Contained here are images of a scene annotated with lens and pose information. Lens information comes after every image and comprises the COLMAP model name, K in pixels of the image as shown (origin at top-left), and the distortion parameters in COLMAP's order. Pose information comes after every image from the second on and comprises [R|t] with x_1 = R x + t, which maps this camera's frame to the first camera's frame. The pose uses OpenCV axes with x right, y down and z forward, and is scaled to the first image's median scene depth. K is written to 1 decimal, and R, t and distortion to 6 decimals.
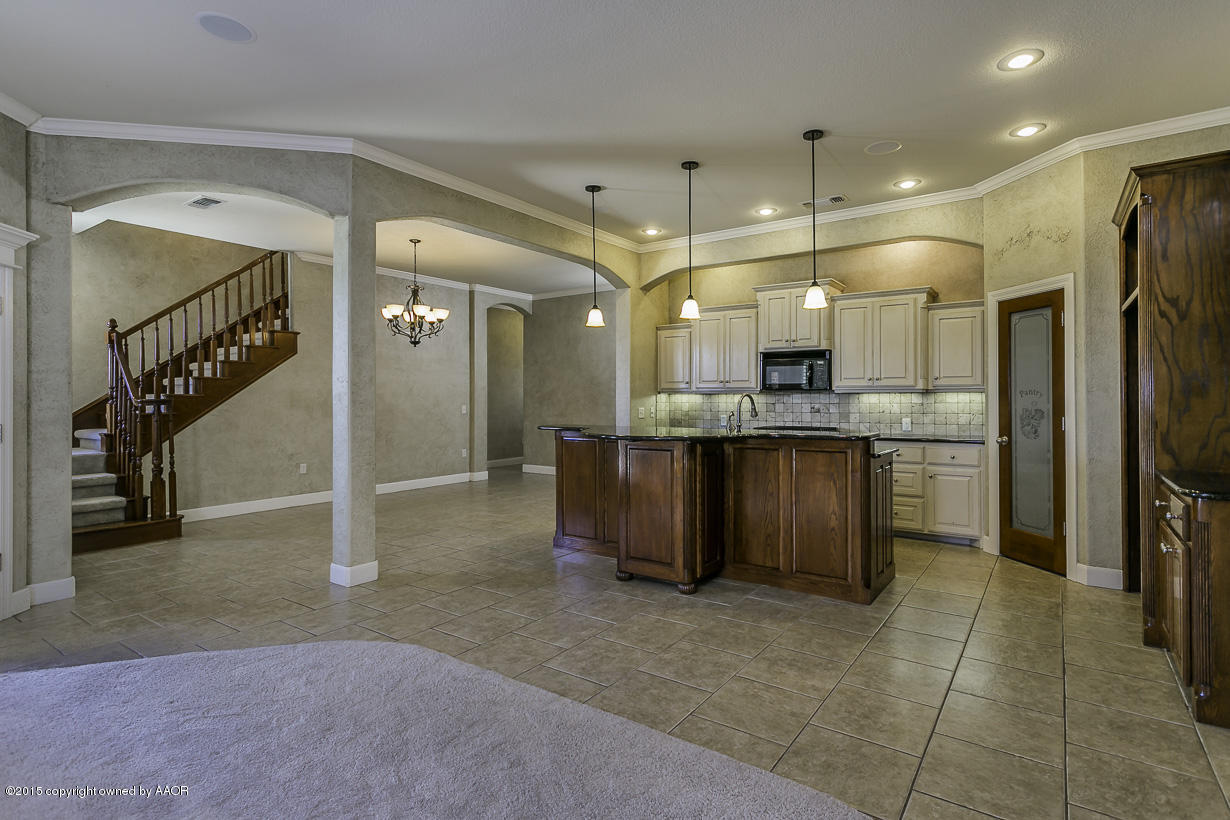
lens RADIAL K [[615.5, 0, 623.9], [0, 615.5, 387.5], [0, 0, 1]] dist [0.003543, 0.000719]
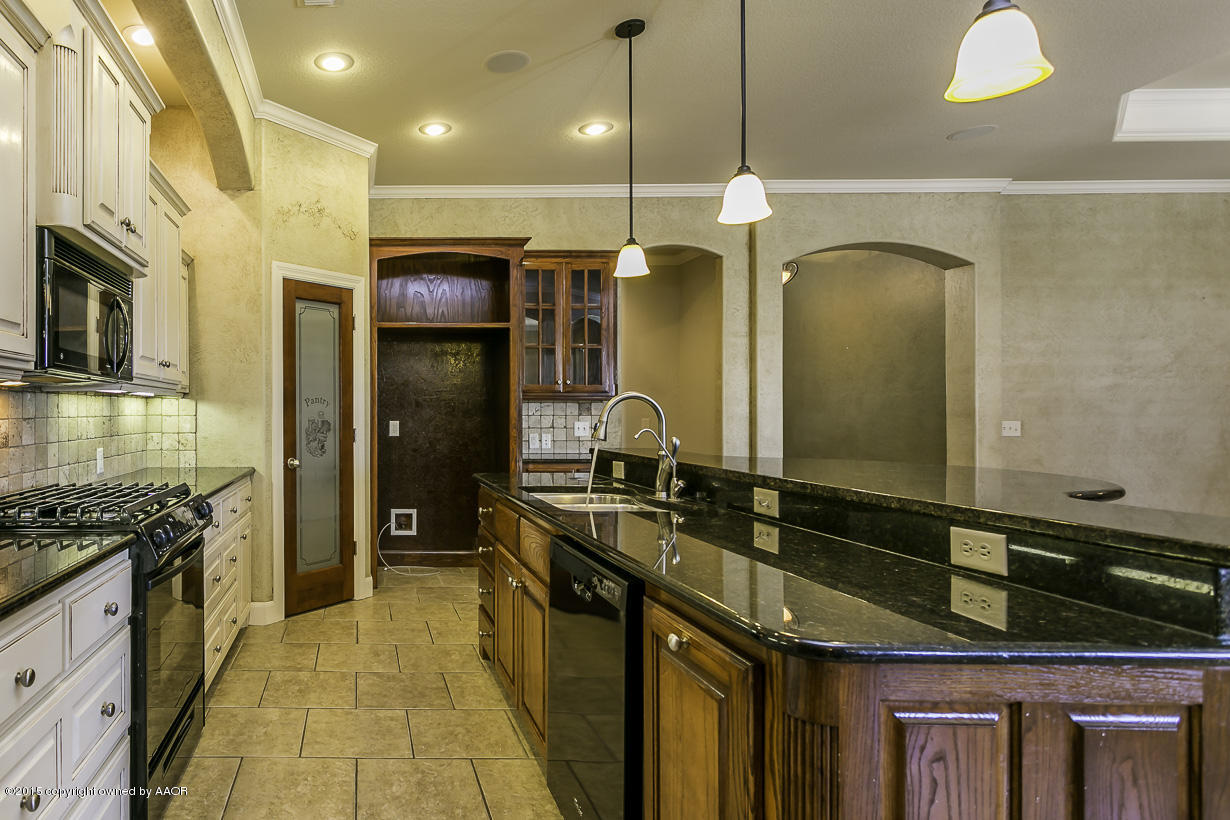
lens RADIAL K [[710.4, 0, 360.7], [0, 710.4, 410.6], [0, 0, 1]] dist [-0.000081, 0.000207]
pose [[-0.589018, 0.009670, 0.808062, -0.139743], [-0.008357, 0.999802, -0.018057, 0.036098], [-0.808077, -0.017389, -0.588821, 1.430198]]
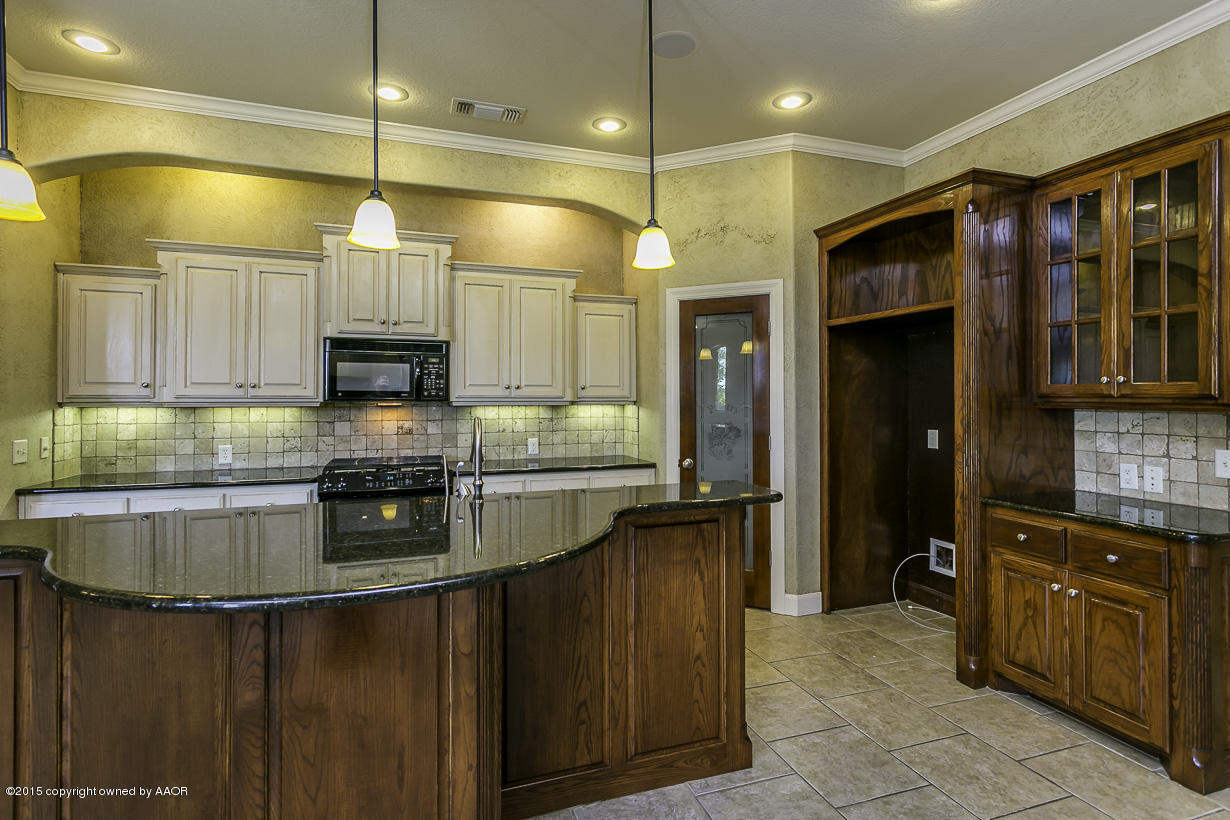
lens RADIAL K [[615.5, 0, 623.9], [0, 615.5, 387.5], [0, 0, 1]] dist [0.003543, 0.000719]
pose [[0.566196, 0.012897, 0.824170, -0.138404], [-0.014239, 0.999881, -0.005865, -0.012958], [-0.824148, -0.008414, 0.566313, 0.581465]]
